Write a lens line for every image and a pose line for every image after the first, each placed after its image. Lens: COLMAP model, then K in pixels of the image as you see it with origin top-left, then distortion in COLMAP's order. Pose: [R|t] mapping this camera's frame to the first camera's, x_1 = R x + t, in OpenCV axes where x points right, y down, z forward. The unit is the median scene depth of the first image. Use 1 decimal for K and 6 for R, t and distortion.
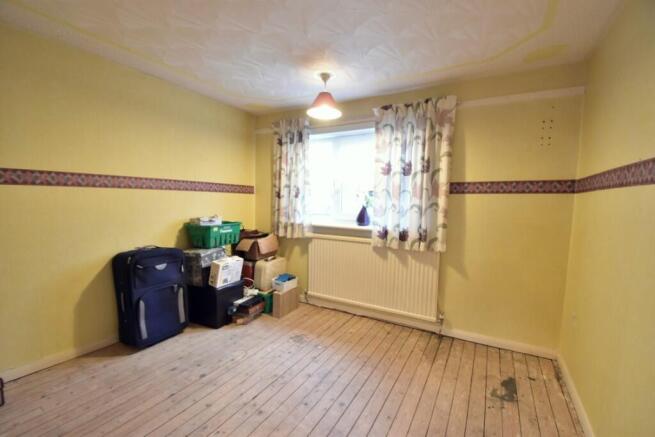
lens RADIAL K [[287.8, 0, 325.4], [0, 287.8, 221.3], [0, 0, 1]] dist [-0.001326, -0.010212]
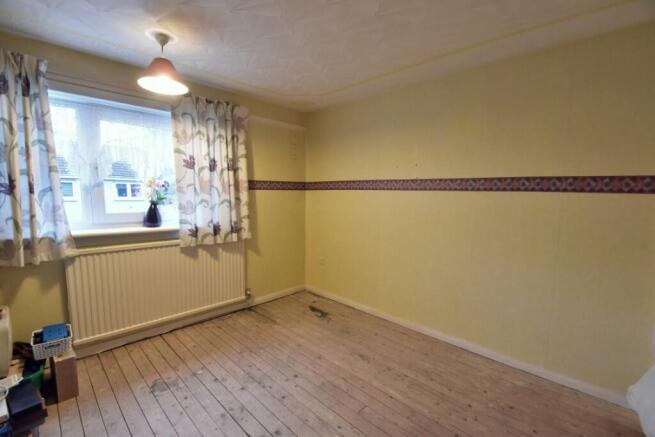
lens RADIAL K [[287.8, 0, 325.7], [0, 287.8, 219.9], [0, 0, 1]] dist [-0.001326, -0.010212]
pose [[0.246444, -0.101638, 0.963813, -0.634009], [0.063393, 0.994047, 0.088616, -0.054495], [-0.967081, 0.039260, 0.251420, 0.372791]]
